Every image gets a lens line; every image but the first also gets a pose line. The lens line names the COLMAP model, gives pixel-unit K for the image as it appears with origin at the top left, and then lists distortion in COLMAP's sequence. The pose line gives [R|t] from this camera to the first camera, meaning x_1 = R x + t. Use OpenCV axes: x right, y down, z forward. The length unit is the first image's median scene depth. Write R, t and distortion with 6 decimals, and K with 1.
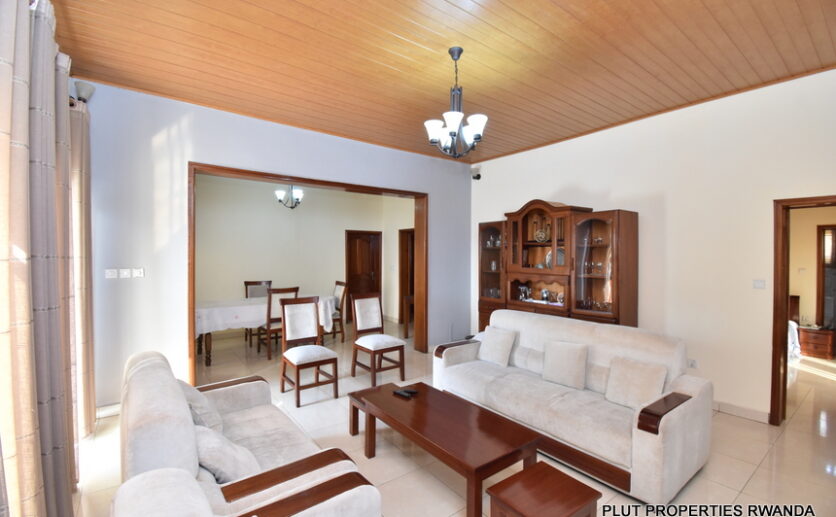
lens RADIAL K [[369.8, 0, 415.0], [0, 369.8, 258.2], [0, 0, 1]] dist [0.000214, -0.016059]
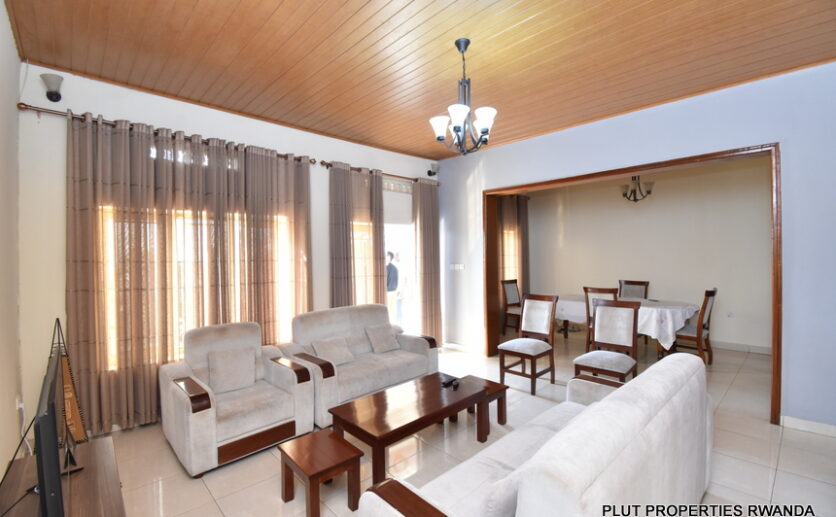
lens RADIAL K [[369.8, 0, 415.0], [0, 369.8, 258.2], [0, 0, 1]] dist [0.000214, -0.016059]
pose [[0.107061, 0.000619, -0.994252, 0.828246], [0.000720, 0.999999, 0.000700, 0.000241], [0.994252, -0.000791, 0.107060, 0.607438]]
